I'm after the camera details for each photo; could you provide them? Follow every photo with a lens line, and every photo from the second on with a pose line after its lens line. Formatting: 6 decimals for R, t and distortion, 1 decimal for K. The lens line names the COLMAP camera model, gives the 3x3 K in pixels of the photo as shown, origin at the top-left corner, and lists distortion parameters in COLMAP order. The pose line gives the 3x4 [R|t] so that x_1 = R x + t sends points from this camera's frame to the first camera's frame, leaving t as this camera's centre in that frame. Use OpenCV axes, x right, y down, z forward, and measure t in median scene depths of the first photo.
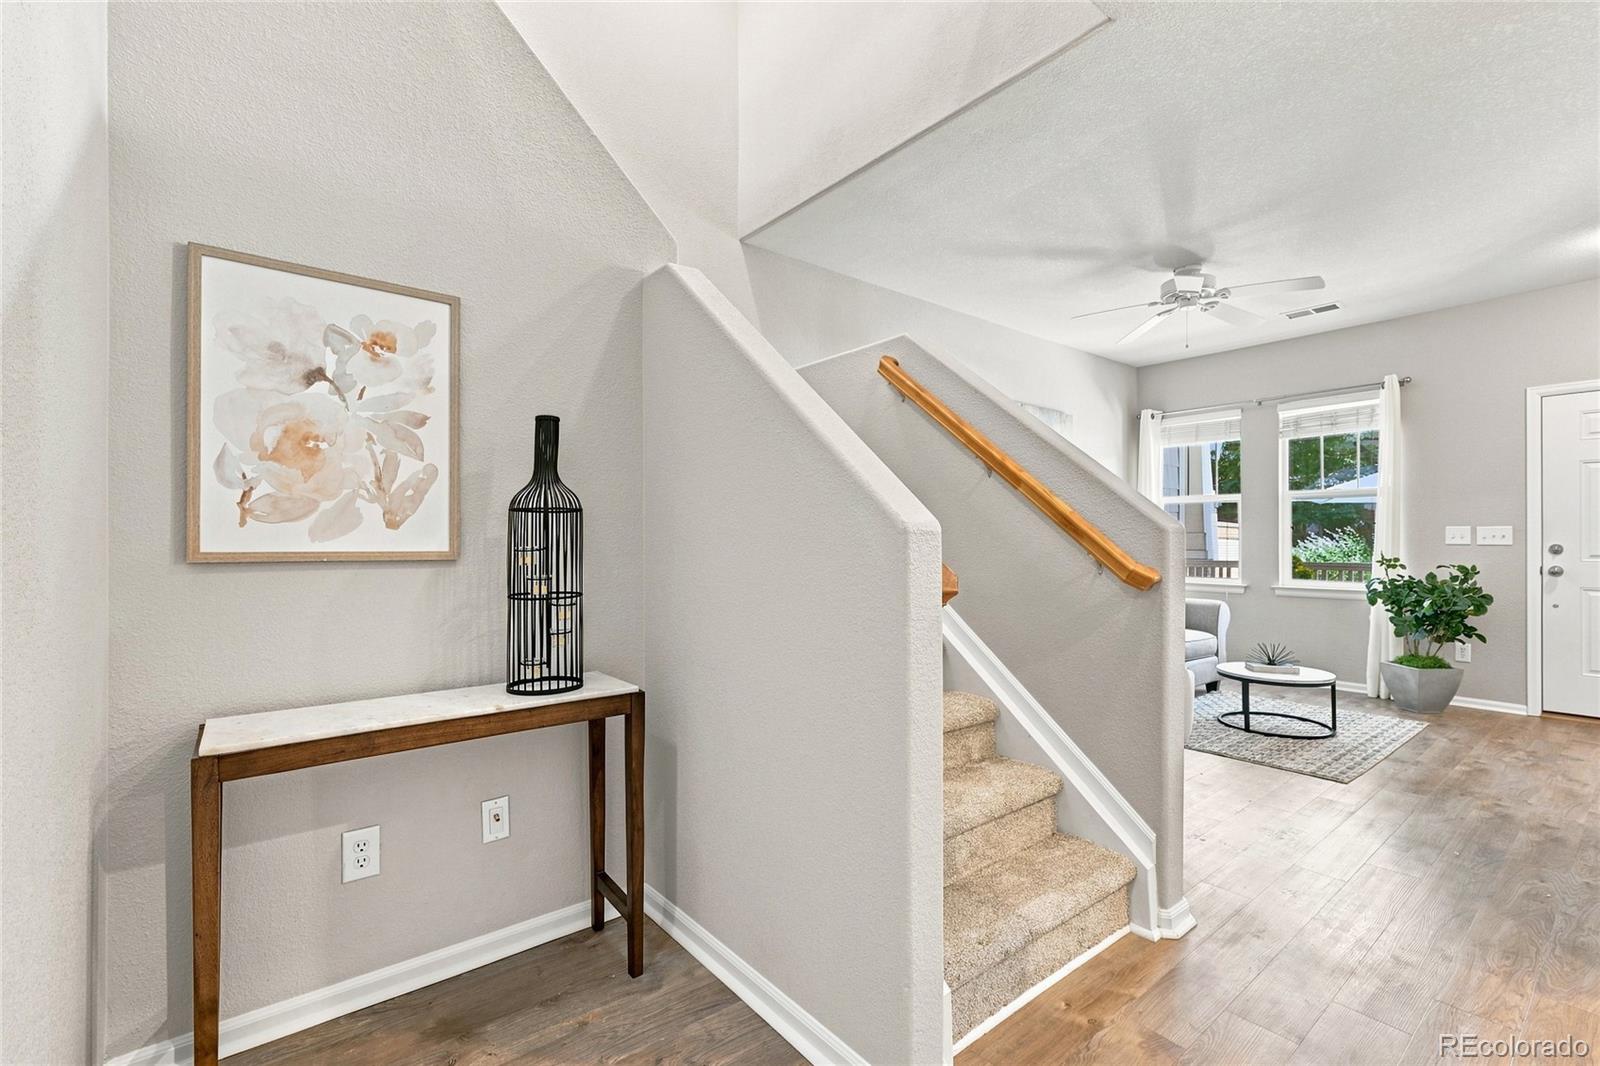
lens RADIAL K [[701.6, 0, 800.4], [0, 701.6, 541.7], [0, 0, 1]] dist [-0.000644, -0.000183]
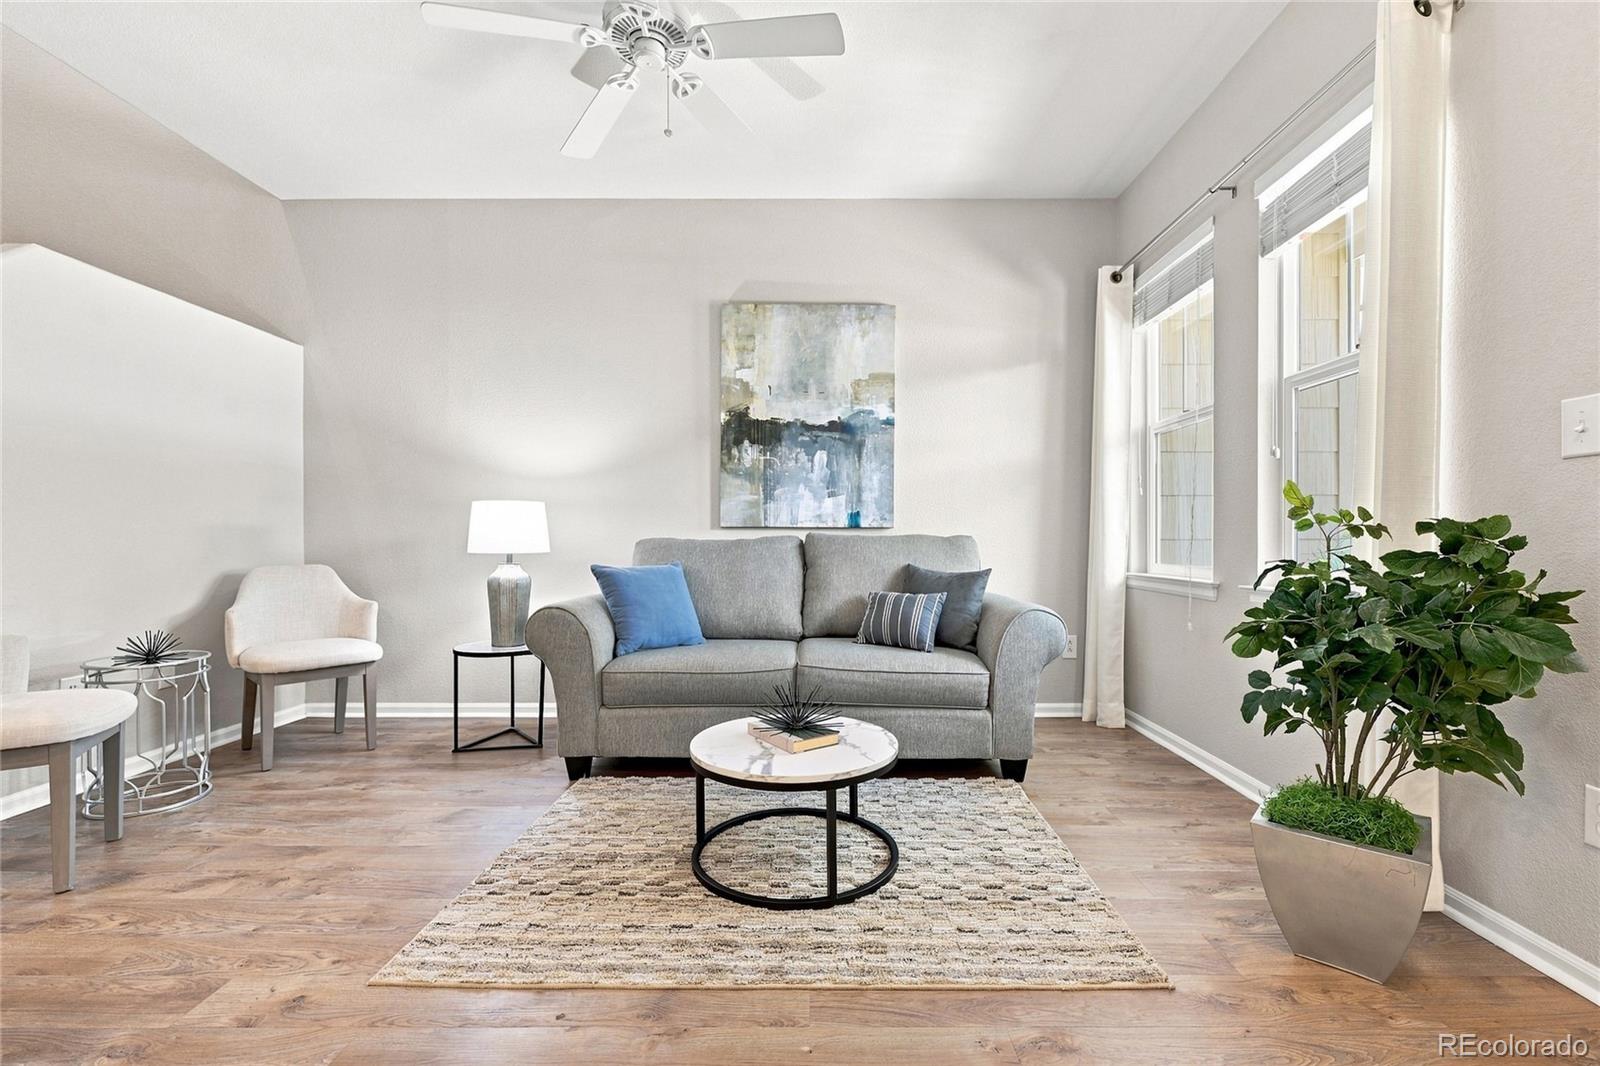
lens RADIAL K [[673.9, 0, 816.3], [0, 673.9, 546.5], [0, 0, 1]] dist [0.000079, 0.000319]
pose [[0.774801, 0.007606, -0.632160, 0.861516], [-0.001888, 0.999951, 0.009717, 0.040373], [0.632202, -0.006336, 0.774777, 0.570095]]
